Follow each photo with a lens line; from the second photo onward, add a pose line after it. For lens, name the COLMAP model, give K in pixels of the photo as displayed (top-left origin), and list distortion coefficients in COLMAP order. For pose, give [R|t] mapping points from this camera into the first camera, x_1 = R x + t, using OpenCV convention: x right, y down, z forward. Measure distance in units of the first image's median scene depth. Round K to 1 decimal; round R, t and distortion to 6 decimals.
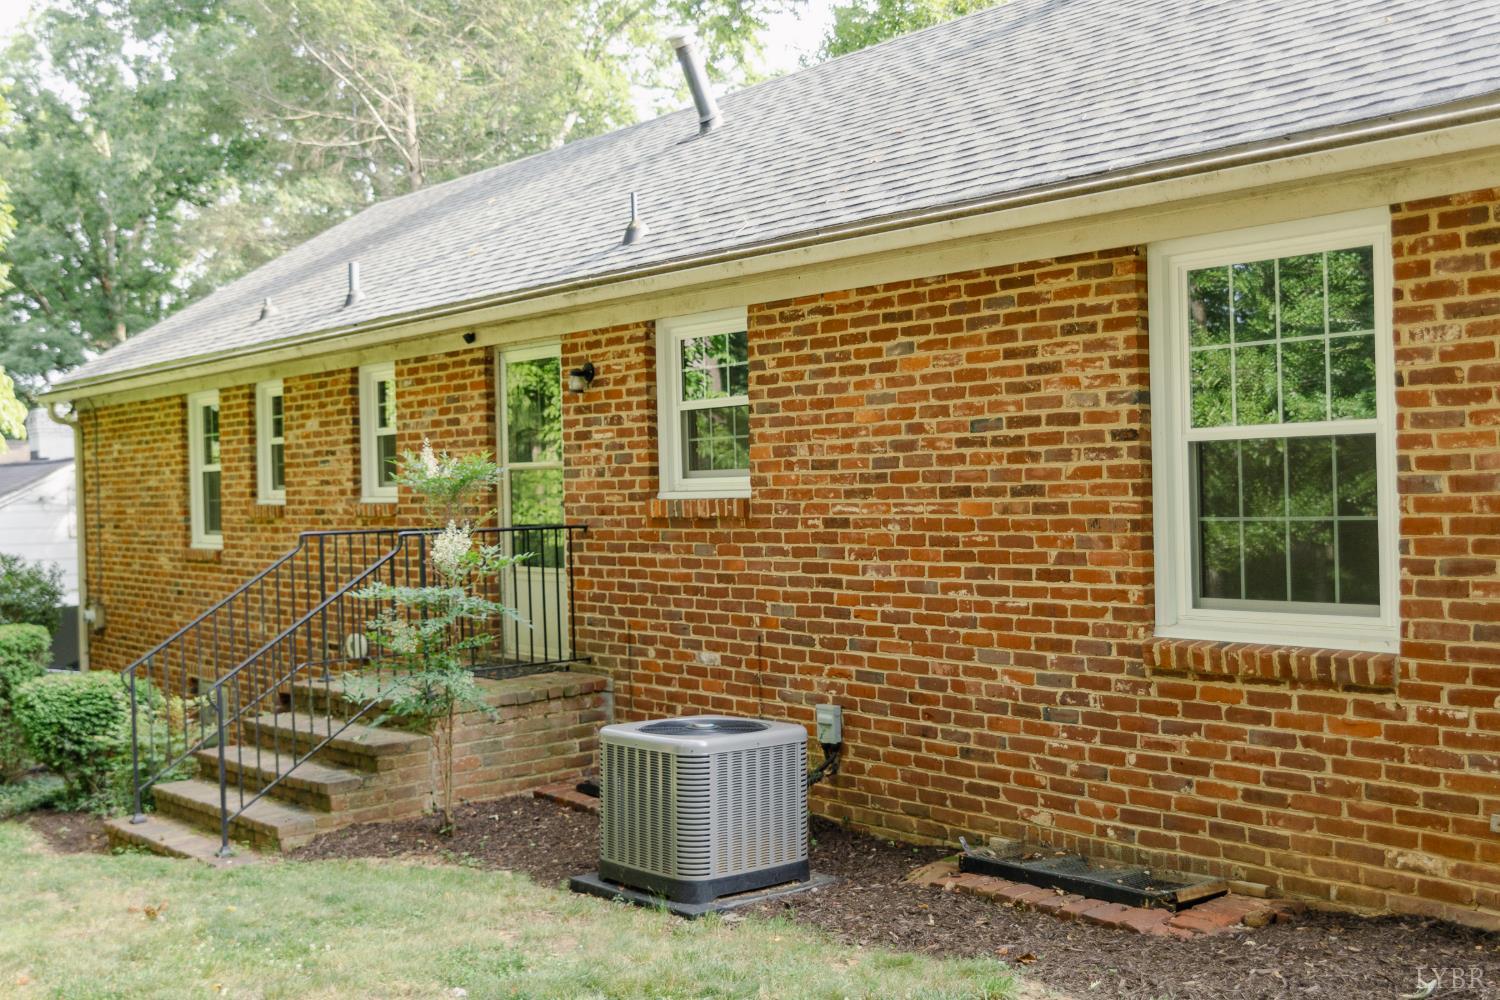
lens RADIAL K [[1620.5, 0, 750.0], [0, 1620.5, 500.0], [0, 0, 1]] dist [-0.002877, -0.002586]
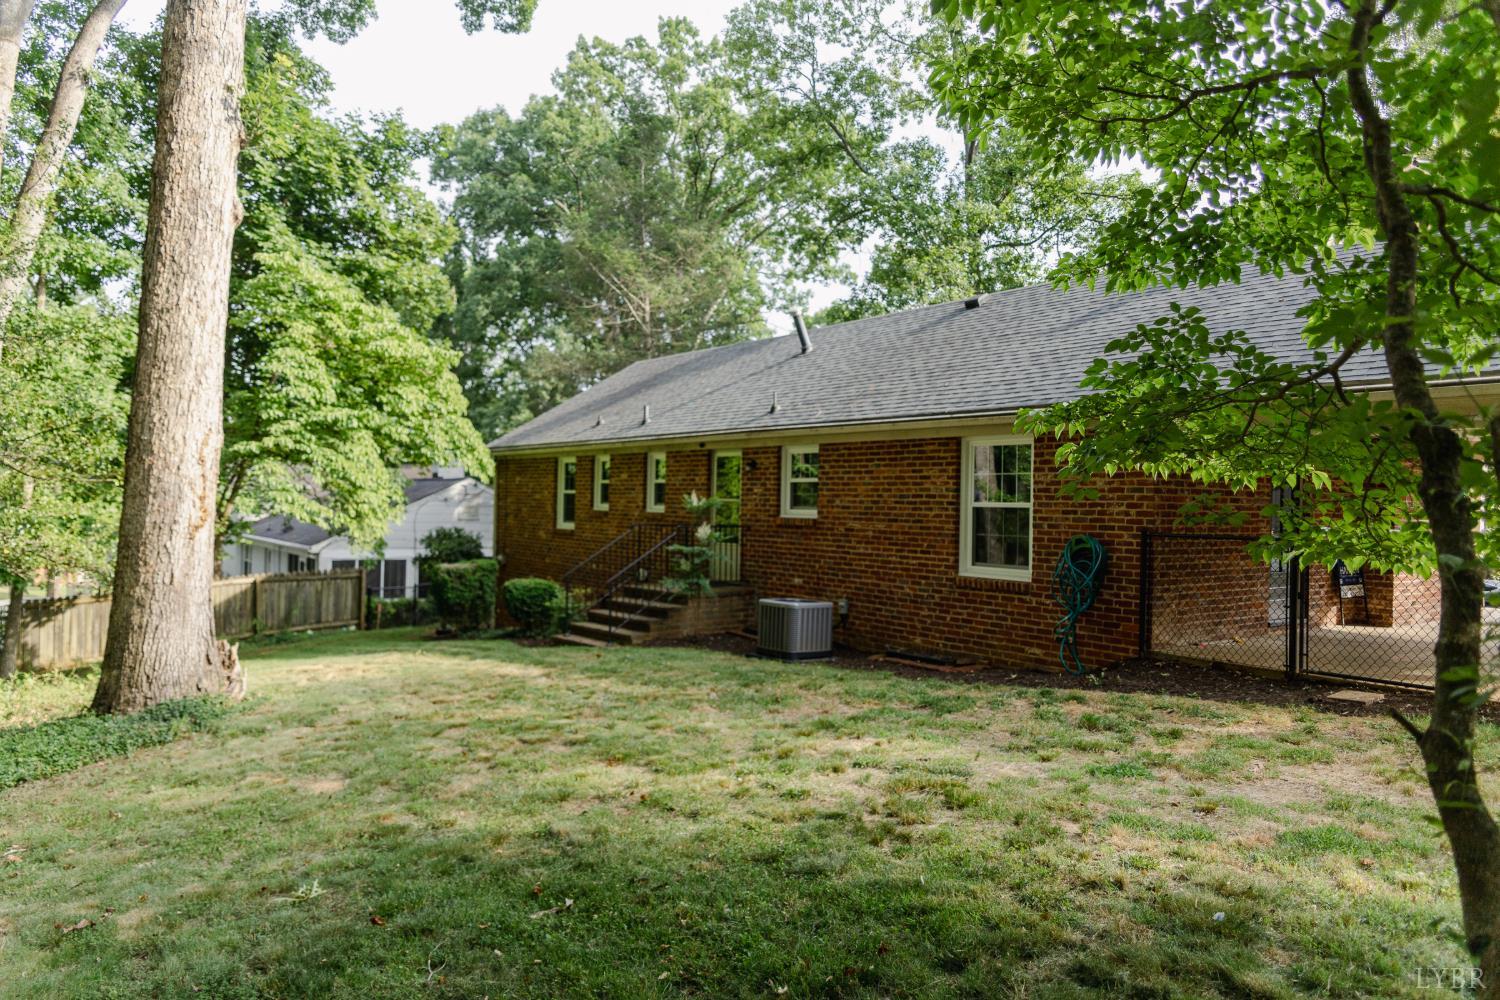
lens RADIAL K [[1004.0, 0, 750.0], [0, 1004.0, 500.0], [0, 0, 1]] dist [0.003578, 0.000336]
pose [[0.996777, 0.045781, -0.065869, -0.001978], [-0.046714, 0.998828, -0.012699, -0.005664], [0.065210, 0.015735, 0.997747, -0.603326]]
